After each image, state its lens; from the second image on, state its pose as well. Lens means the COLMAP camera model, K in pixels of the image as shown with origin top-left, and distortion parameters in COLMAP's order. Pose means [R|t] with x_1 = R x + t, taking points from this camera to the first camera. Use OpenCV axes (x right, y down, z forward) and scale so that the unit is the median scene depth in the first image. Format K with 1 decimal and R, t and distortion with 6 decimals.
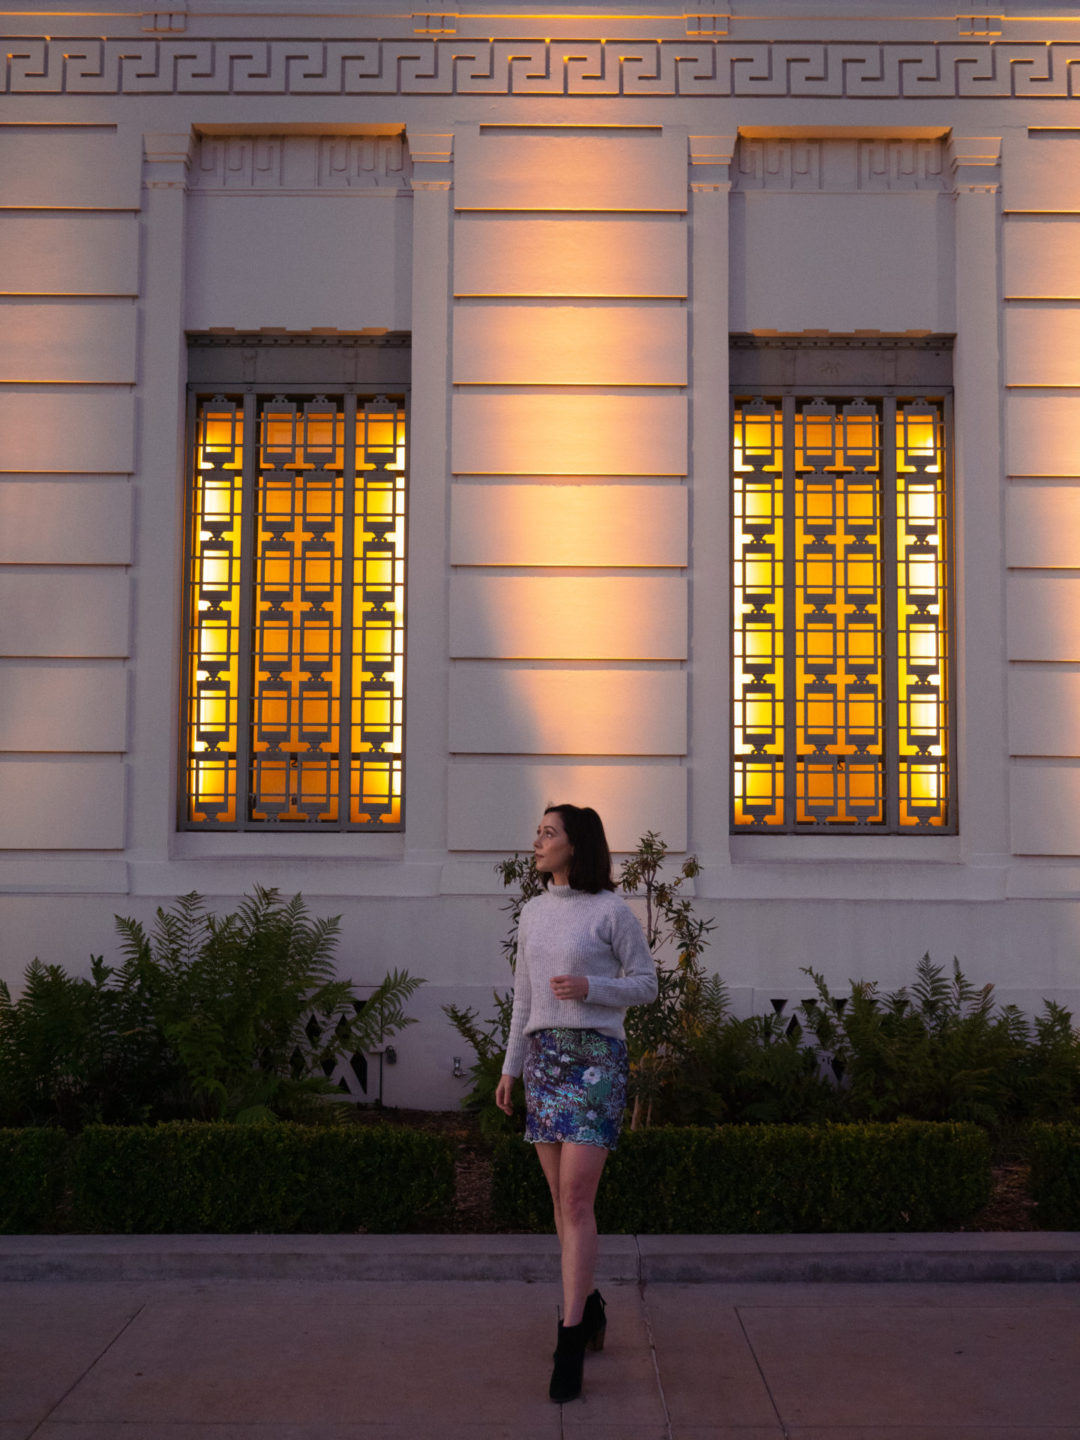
lens RADIAL K [[1769.3, 0, 494.8], [0, 1769.3, 722.4], [0, 0, 1]] dist [-0.001980, -0.035821]
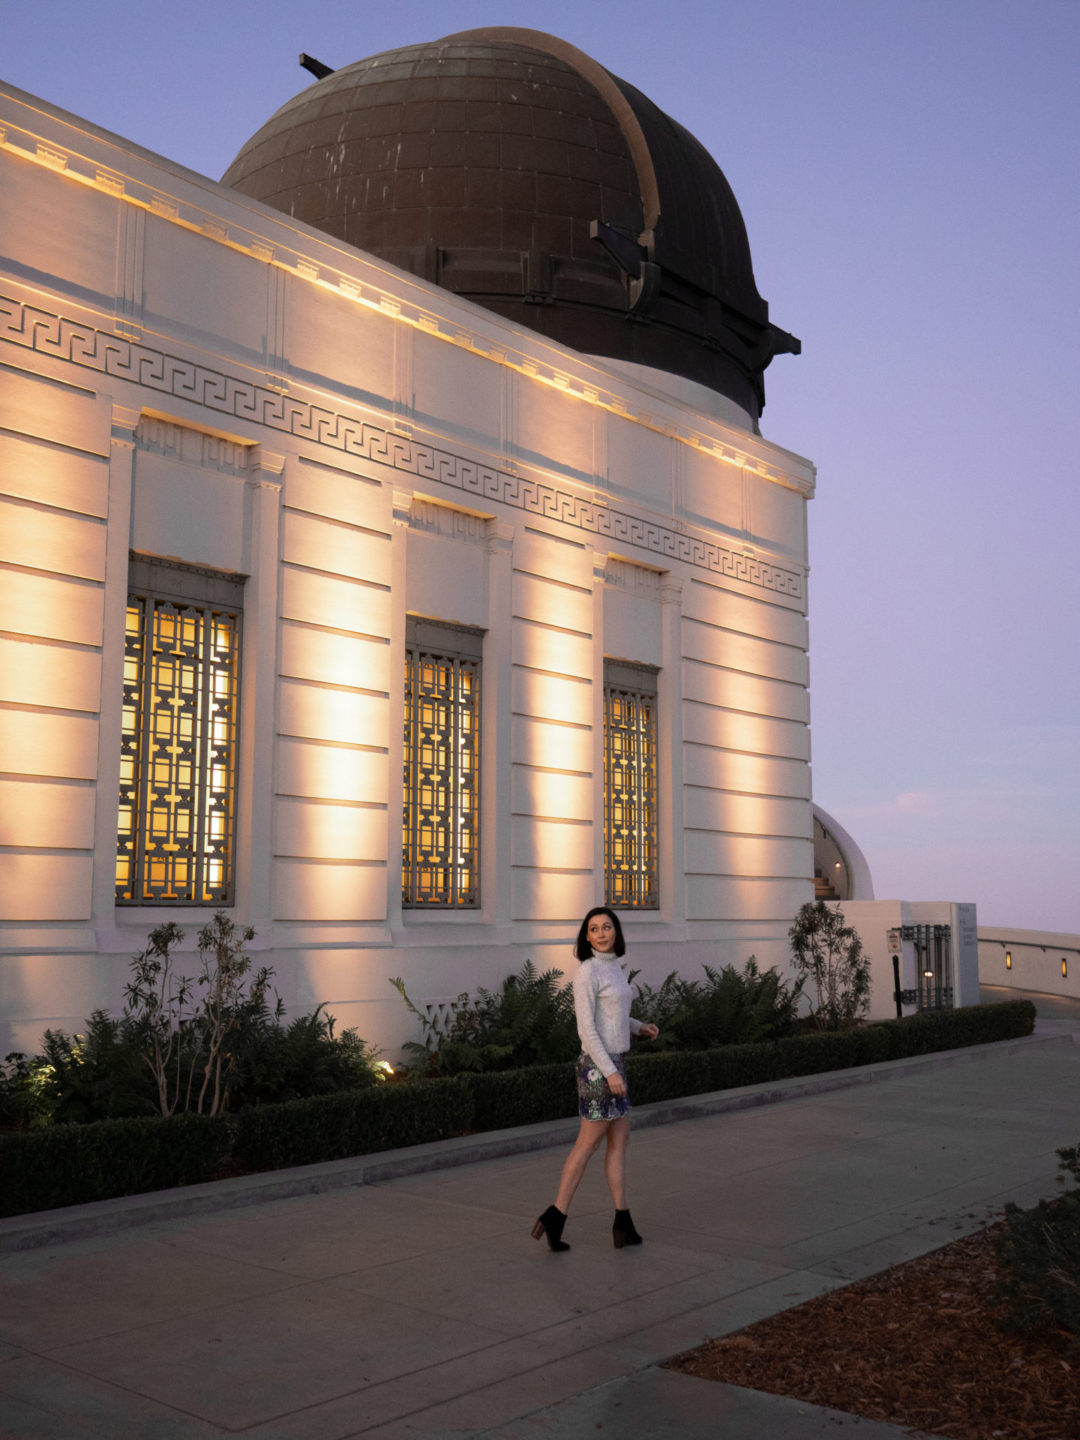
lens RADIAL K [[1464.5, 0, 540.0], [0, 1464.5, 720.0], [0, 0, 1]] dist [-0.001883, -0.029038]
pose [[0.639110, 0.098243, 0.762815, -0.540089], [-0.052161, 0.995061, -0.084452, -0.002788], [-0.767344, 0.014185, 0.641078, 0.001636]]
